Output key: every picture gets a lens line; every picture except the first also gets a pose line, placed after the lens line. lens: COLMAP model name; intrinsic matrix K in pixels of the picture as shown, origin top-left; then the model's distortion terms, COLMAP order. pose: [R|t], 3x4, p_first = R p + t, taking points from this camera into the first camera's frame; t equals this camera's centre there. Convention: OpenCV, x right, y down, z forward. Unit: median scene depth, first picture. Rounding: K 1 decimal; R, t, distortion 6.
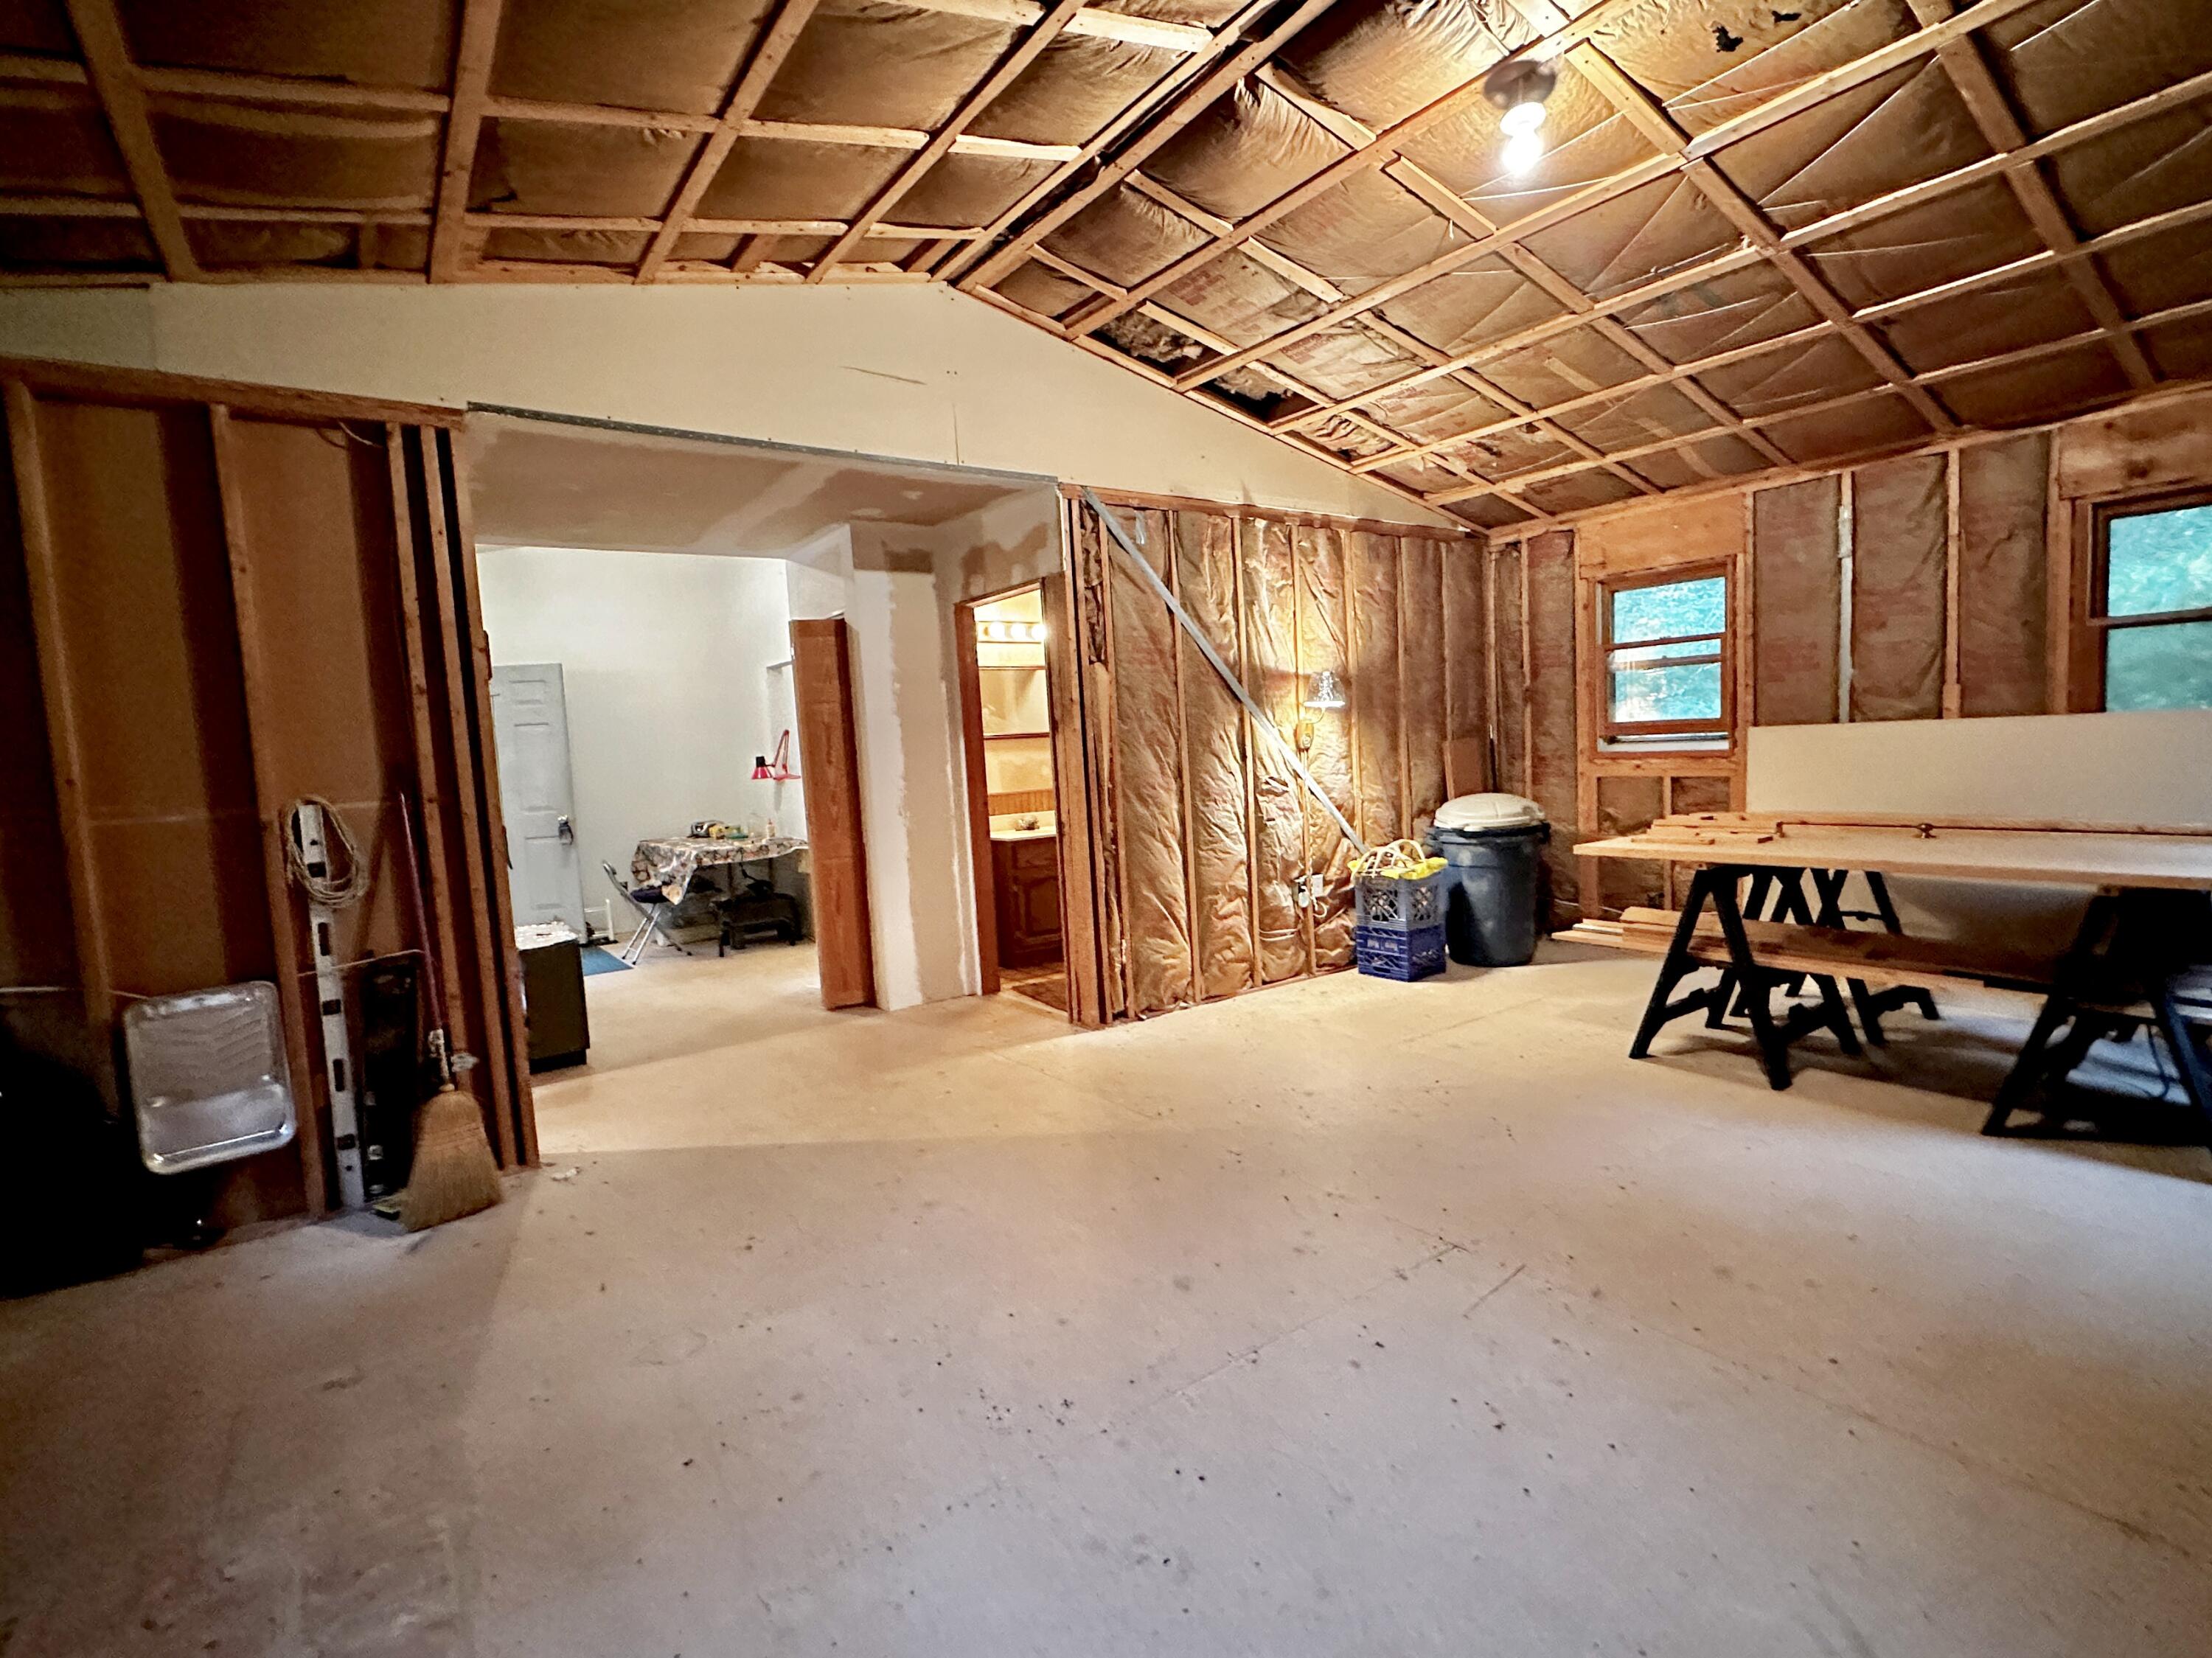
lens RADIAL K [[1015.2, 0, 1102.0], [0, 1015.2, 827.1], [0, 0, 1]] dist [0.001047, 0.000381]
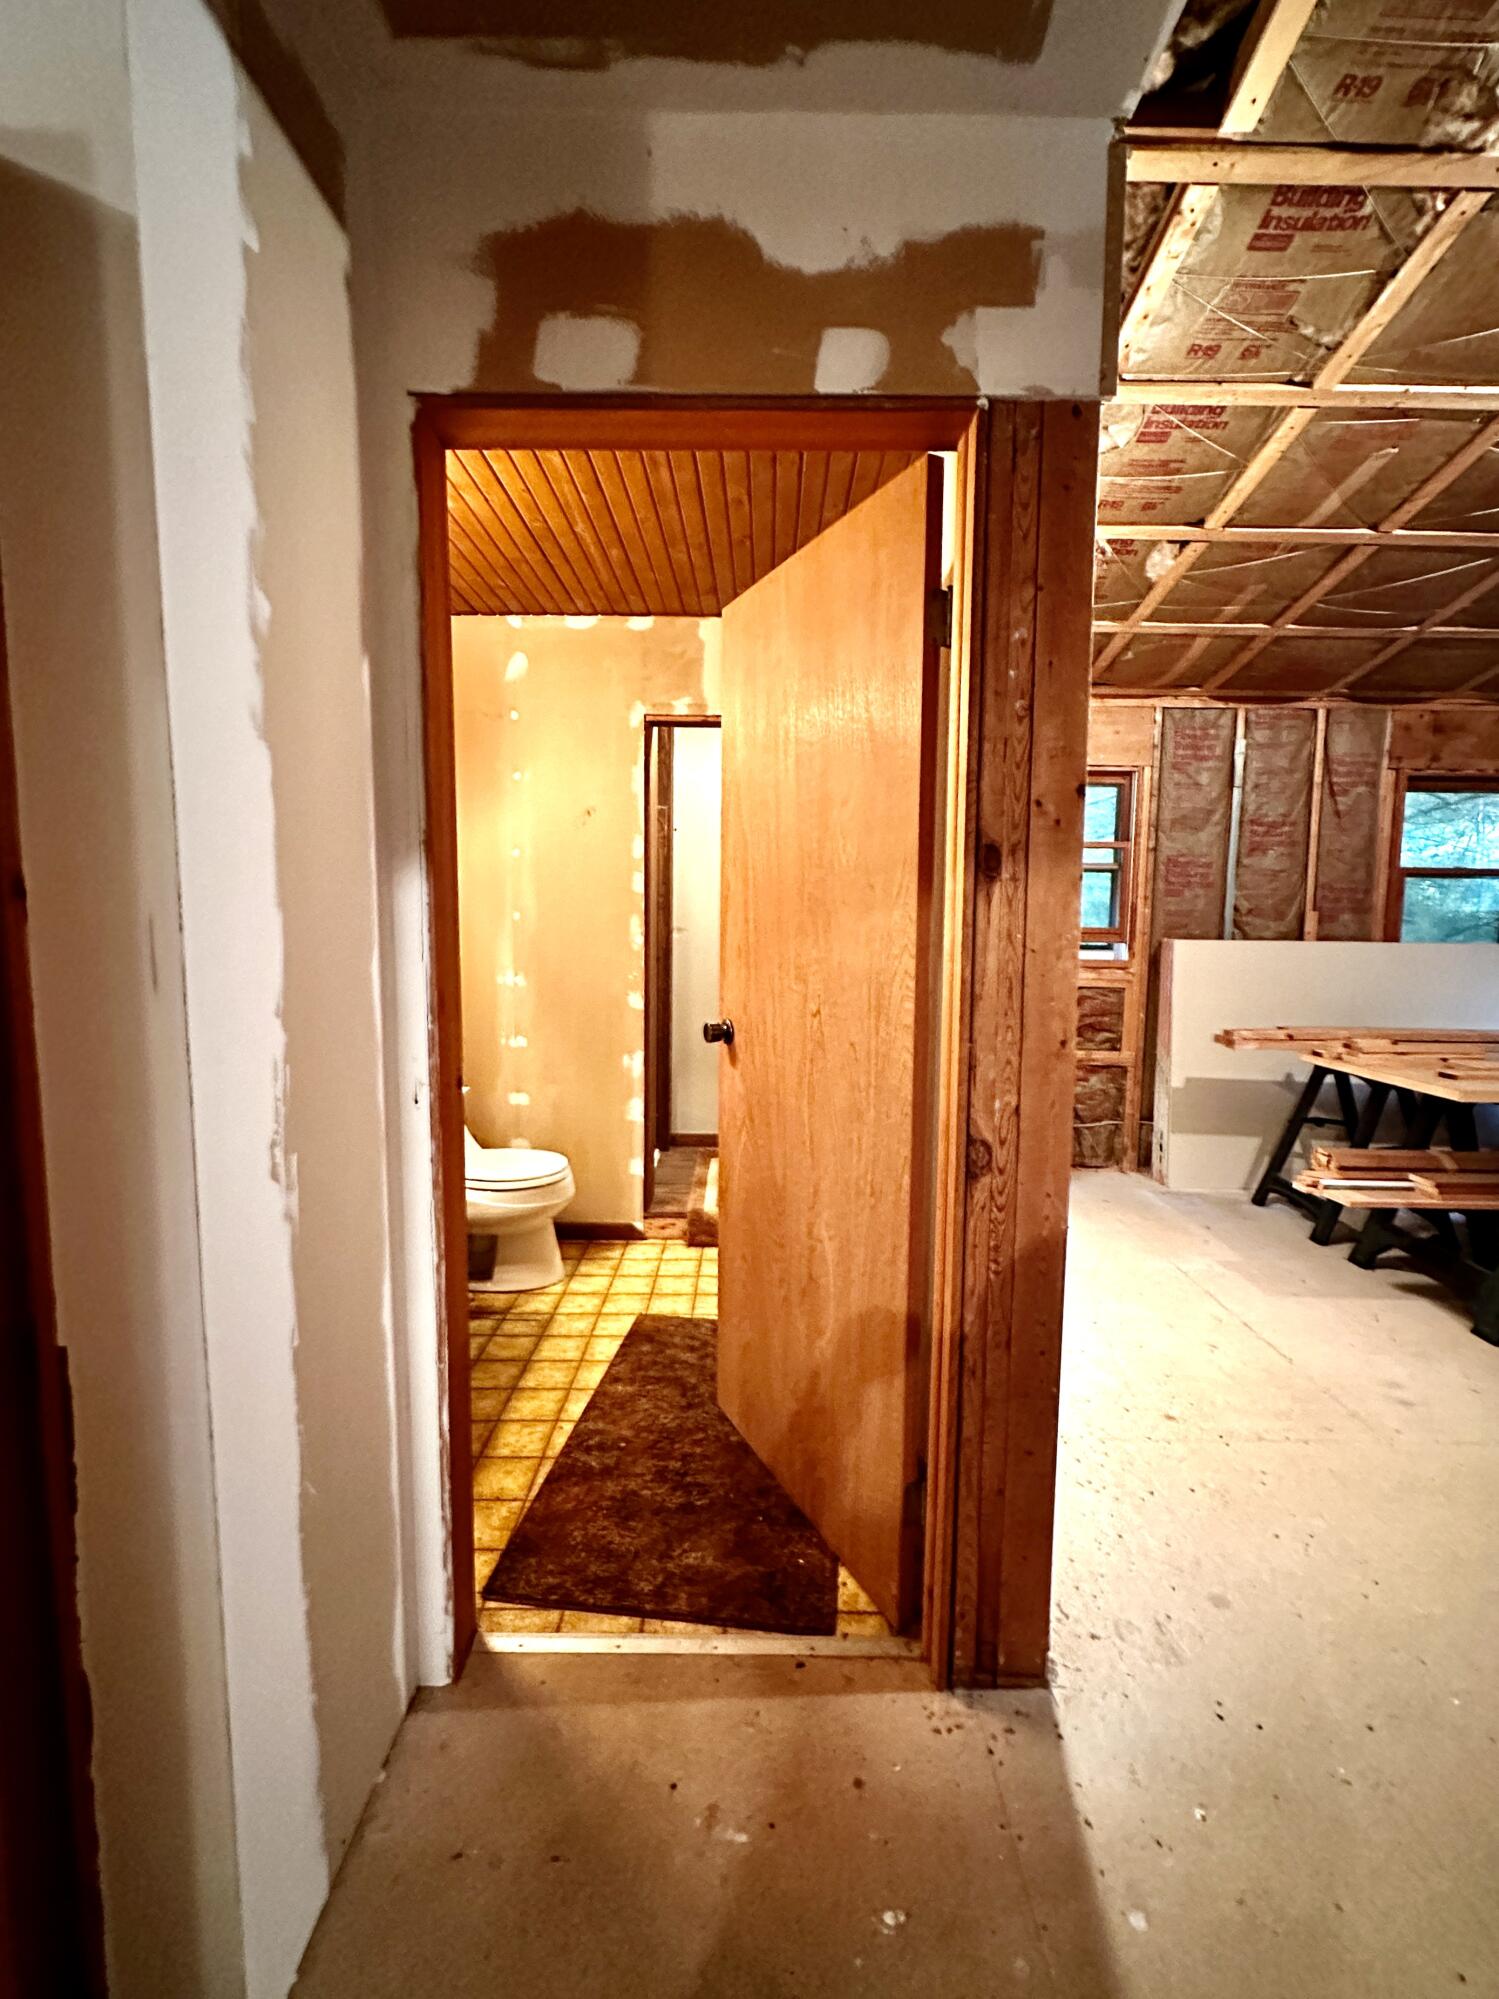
lens RADIAL K [[865.4, 0, 760.1], [0, 865.4, 998.5], [0, 0, 1]] dist [-0.007031, 0.002580]
pose [[0.605849, -0.015801, 0.795423, -0.304616], [0.022277, 0.999748, 0.002892, -0.053378], [-0.795268, 0.015968, 0.606048, 0.835644]]
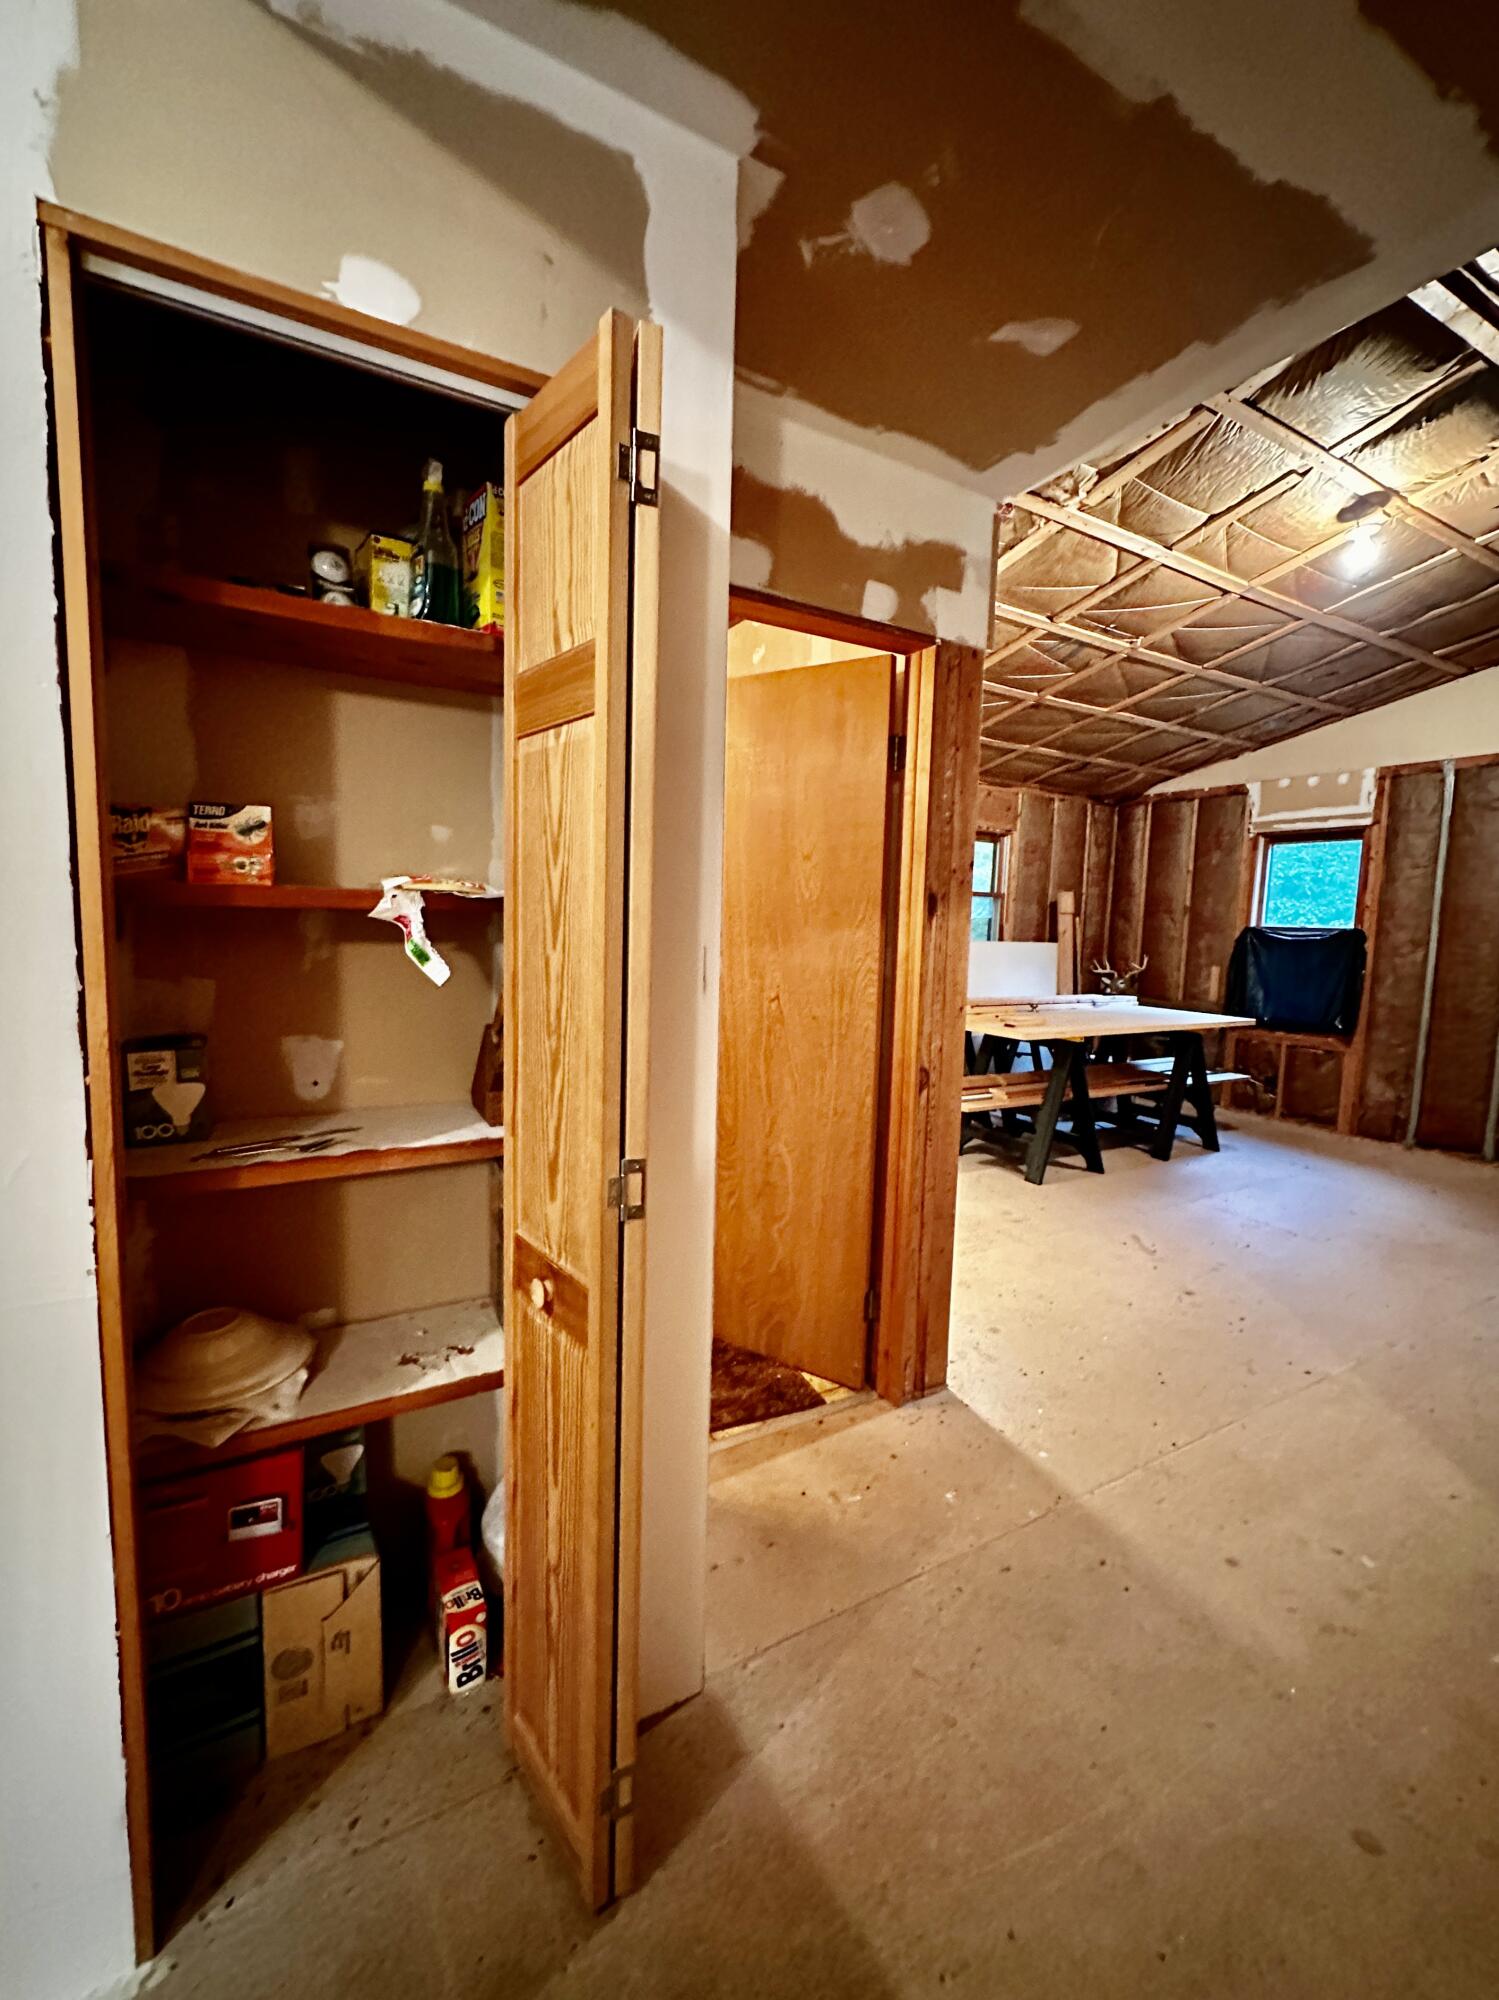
lens RADIAL K [[819.5, 0, 788.9], [0, 819.5, 995.3], [0, 0, 1]] dist [-0.002132, -0.000244]
pose [[0.105430, -0.038018, 0.993700, -0.481204], [0.042562, 0.998526, 0.033687, -0.063052], [-0.993515, 0.038742, 0.106892, 0.965839]]
